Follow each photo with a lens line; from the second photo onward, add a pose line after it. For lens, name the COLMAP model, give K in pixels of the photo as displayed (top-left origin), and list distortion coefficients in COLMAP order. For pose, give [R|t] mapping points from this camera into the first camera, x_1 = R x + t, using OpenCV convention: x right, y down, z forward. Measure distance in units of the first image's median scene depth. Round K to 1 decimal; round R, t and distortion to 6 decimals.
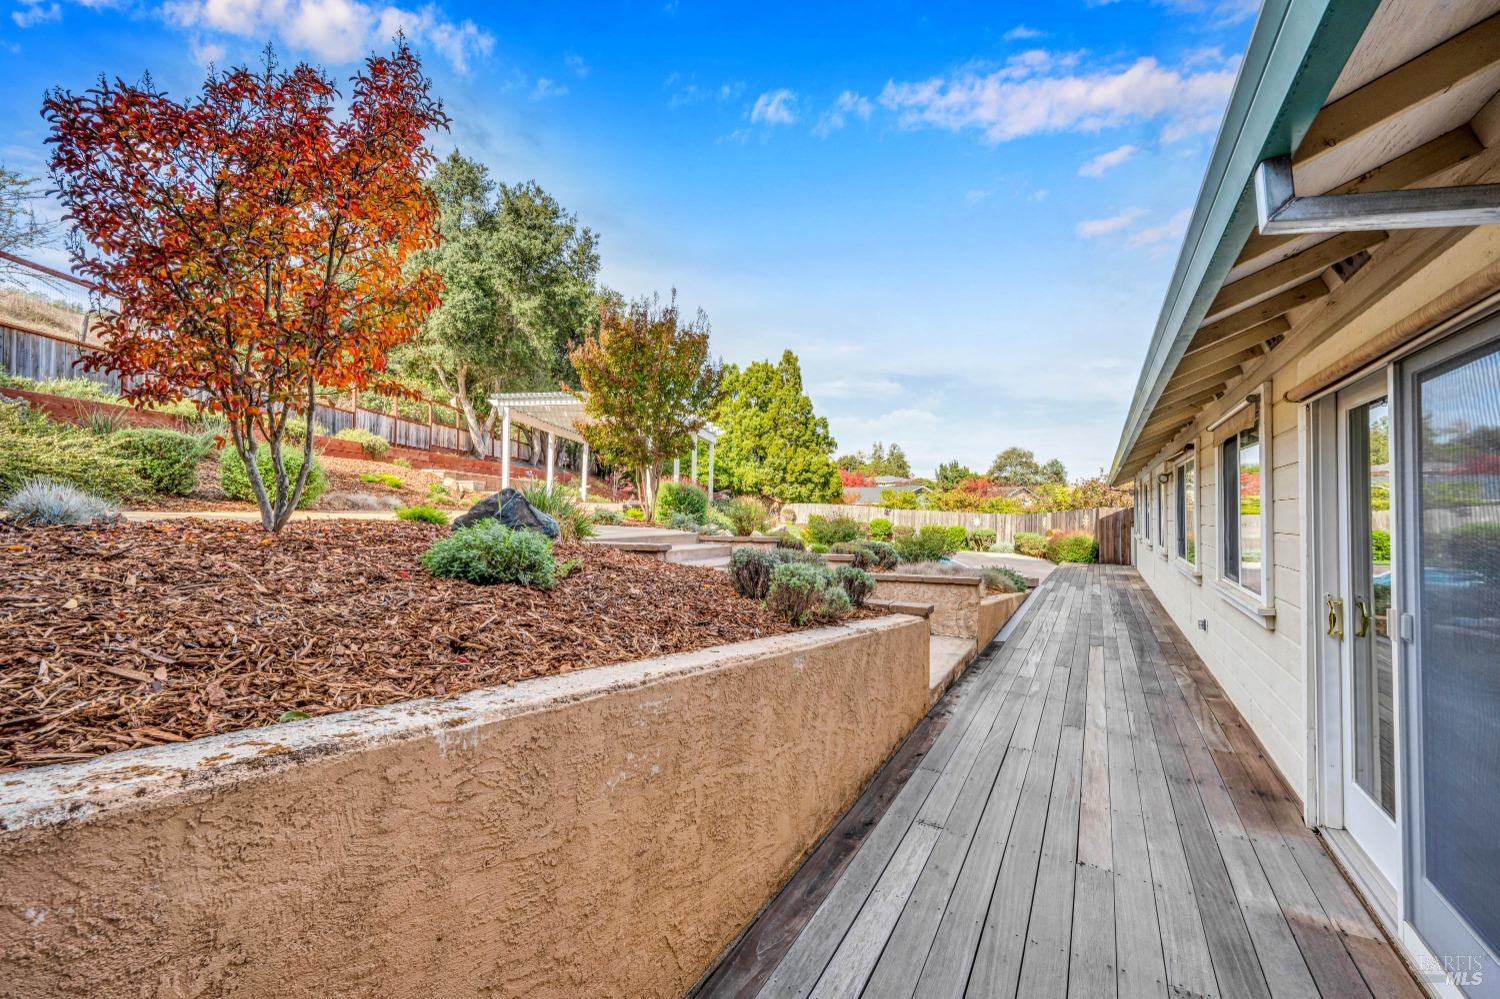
lens RADIAL K [[604.2, 0, 760.7], [0, 604.2, 504.0], [0, 0, 1]] dist [0.000586, -0.000298]
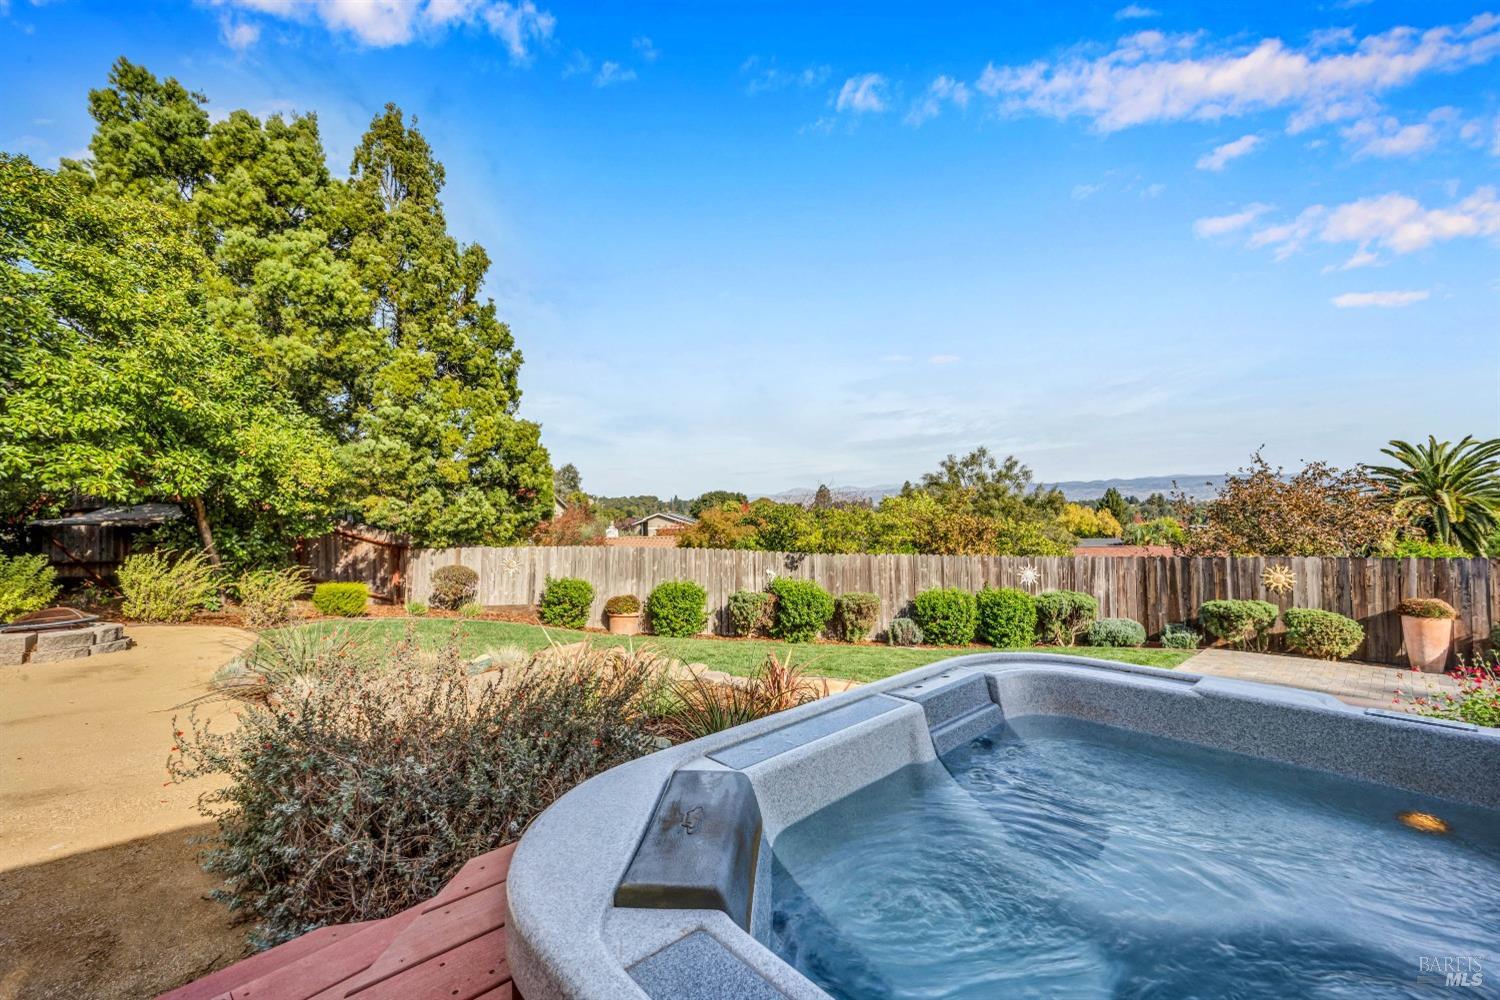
lens RADIAL K [[604.2, 0, 760.7], [0, 604.2, 504.5], [0, 0, 1]] dist [0.000586, -0.000298]
pose [[0.644069, -0.011014, 0.764888, -0.109032], [0.018663, 0.999825, -0.001318, -0.023914], [-0.764740, 0.015123, 0.644161, 0.738714]]
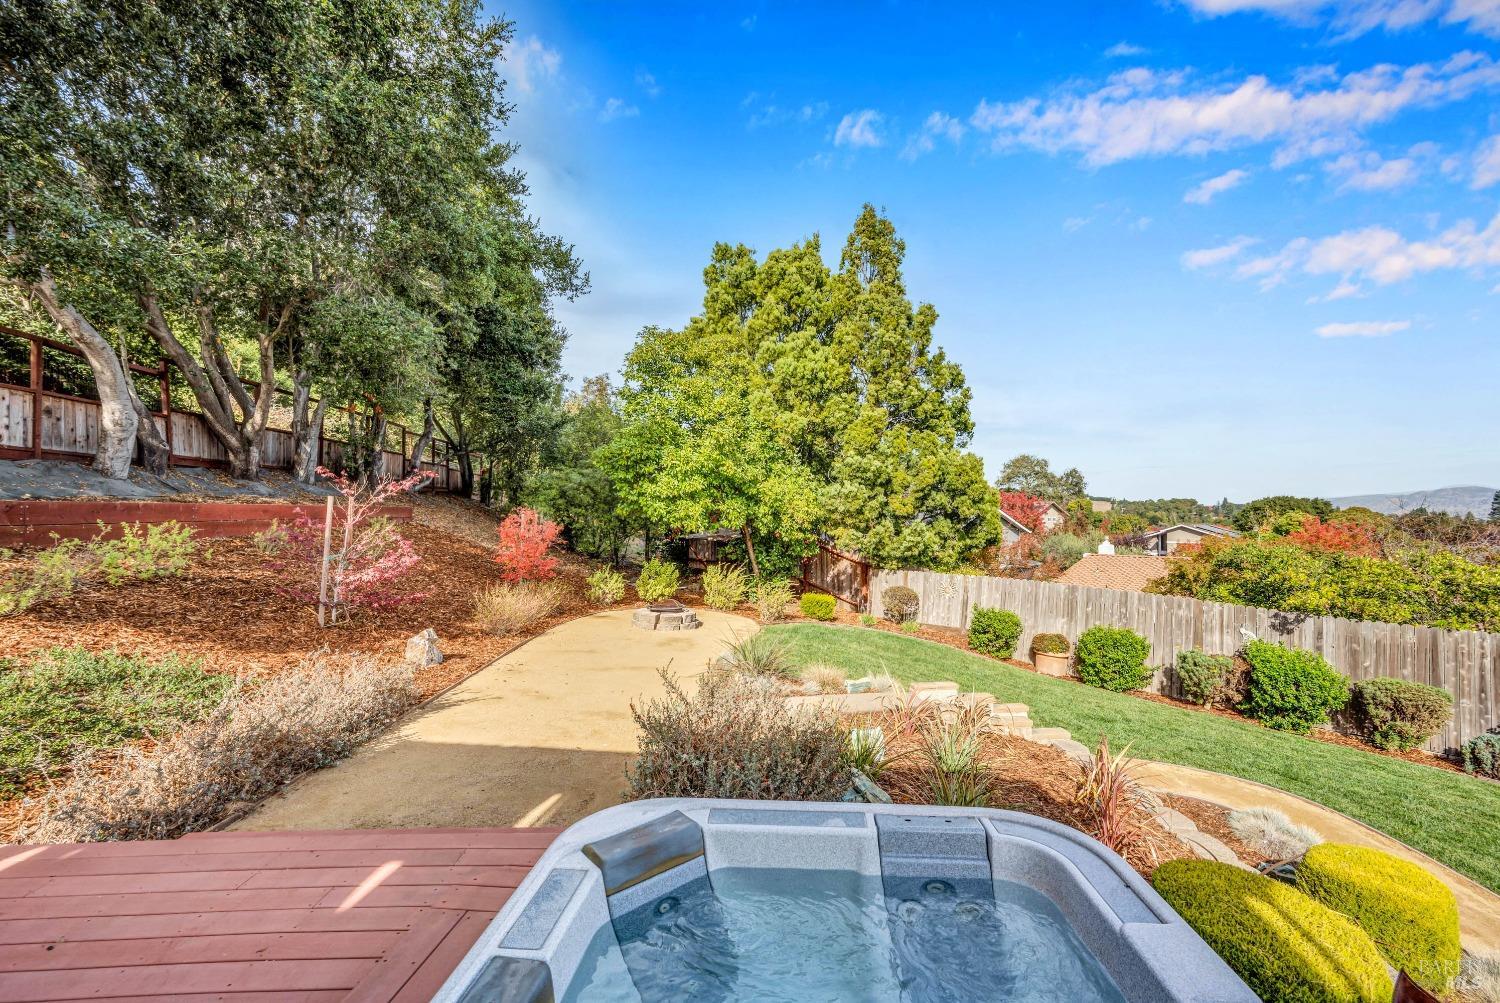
lens RADIAL K [[605.4, 0, 764.5], [0, 605.4, 513.3], [0, 0, 1]] dist [0.001538, 0.000142]
pose [[0.996700, -0.005663, 0.080981, -0.079788], [0.005875, 0.999980, -0.002380, -0.042733], [-0.080966, 0.002848, 0.996713, 0.694330]]
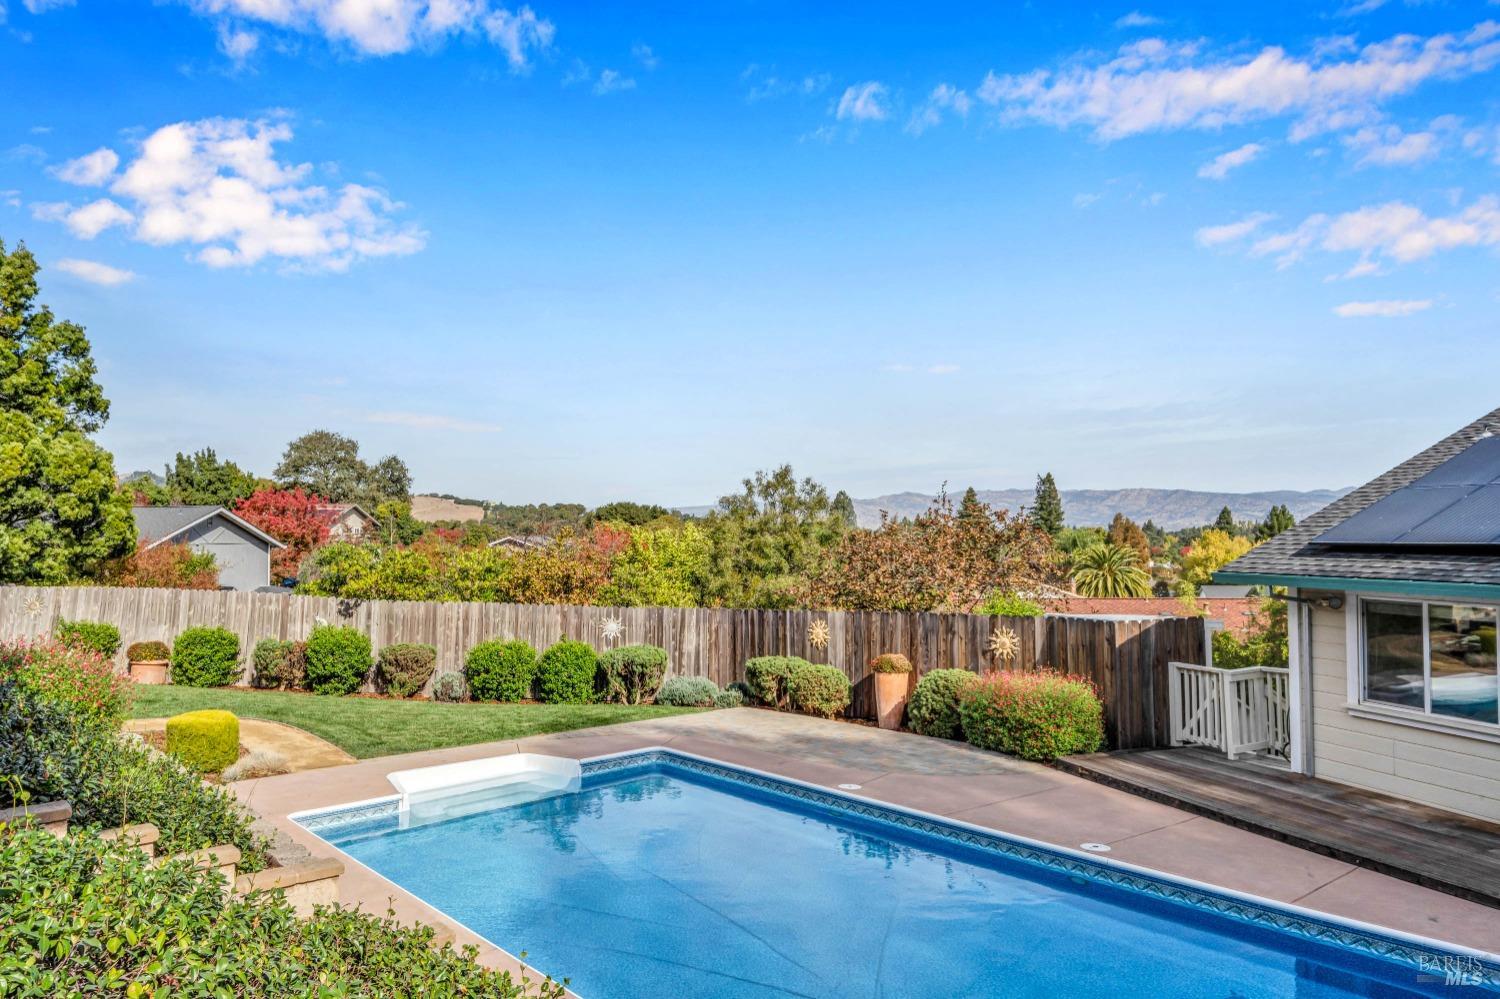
lens RADIAL K [[995.4, 0, 768.5], [0, 995.4, 495.8], [0, 0, 1]] dist [-0.005060, -0.001656]
pose [[0.637730, 0.019306, 0.770018, -0.090125], [0.001757, 0.999647, -0.026518, -0.037278], [-0.770258, 0.018264, 0.637471, 0.409691]]
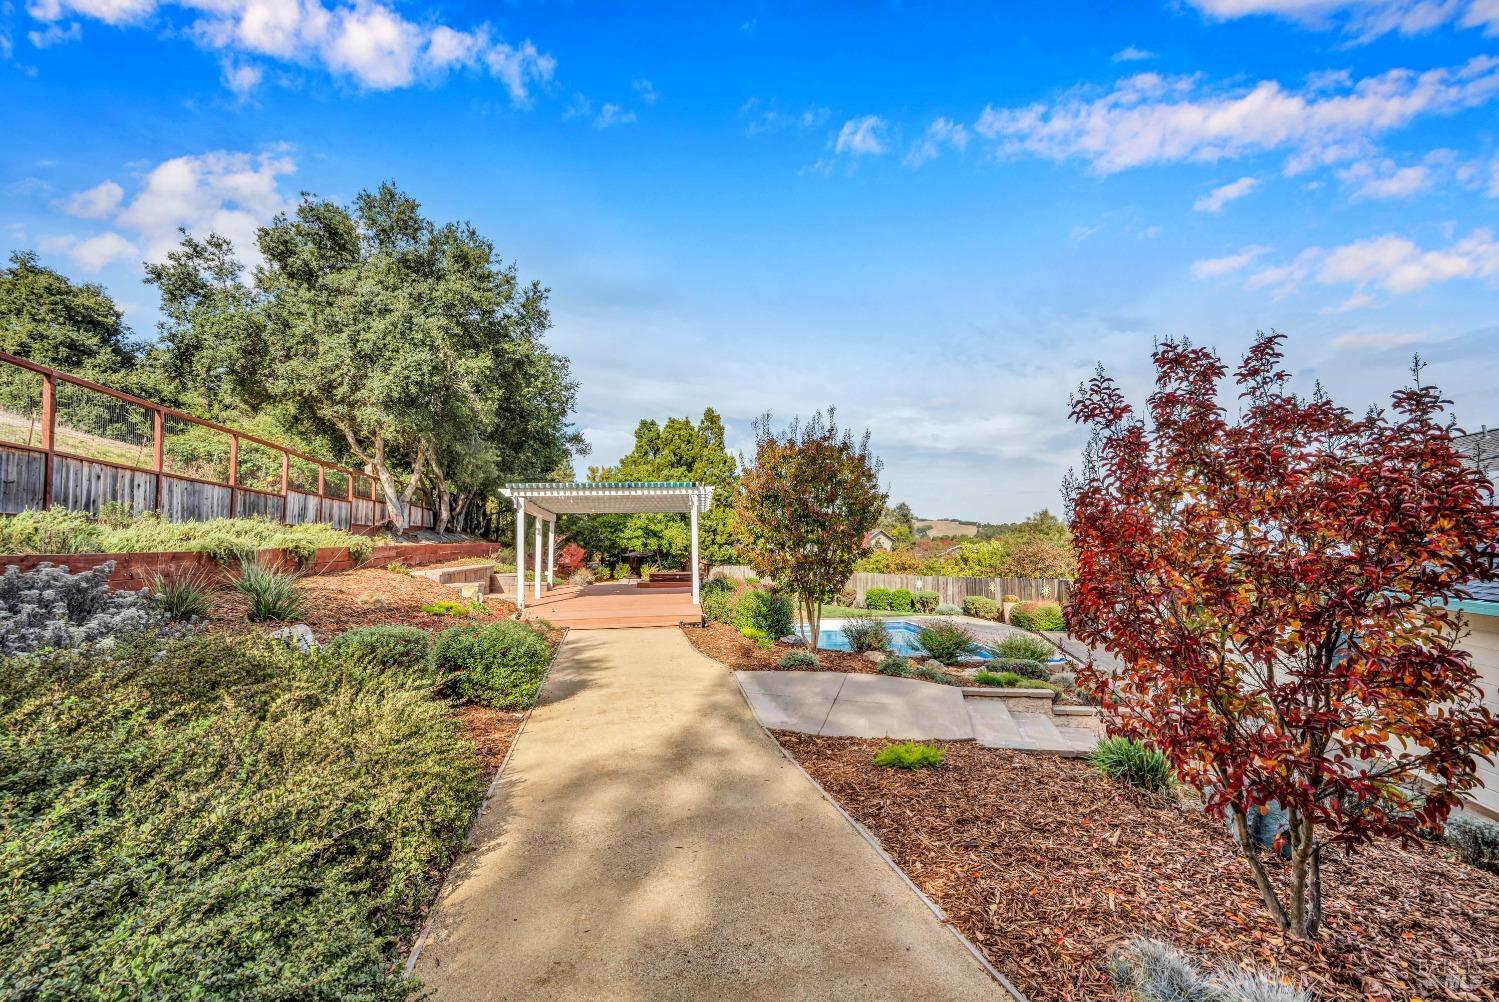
lens RADIAL K [[605.0, 0, 764.0], [0, 605.0, 512.8], [0, 0, 1]] dist [0.001538, 0.000142]
pose [[0.965859, -0.009232, 0.258902, -0.153486], [0.021684, 0.998739, -0.045278, -0.045647], [-0.258158, 0.049347, 0.964842, 0.035650]]
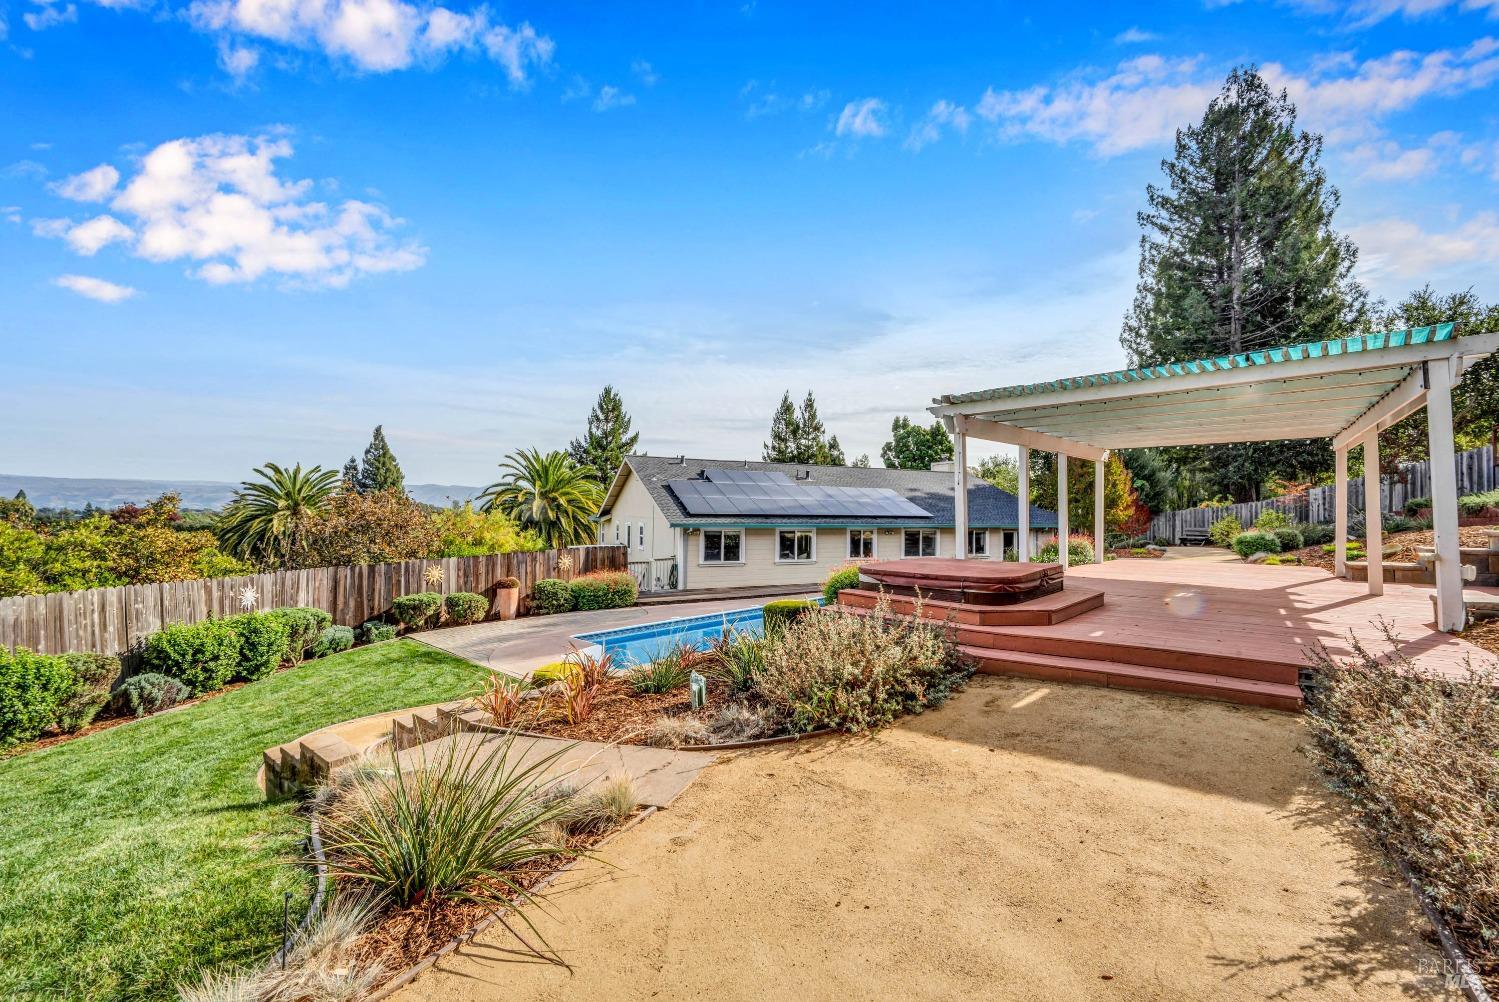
lens RADIAL K [[605.0, 0, 764.0], [0, 605.0, 512.8], [0, 0, 1]] dist [0.001538, 0.000142]
pose [[-0.814381, -0.014781, 0.580142, -0.146364], [-0.021885, 0.999747, -0.005250, -0.028997], [-0.579917, -0.016972, -0.814498, 0.976256]]
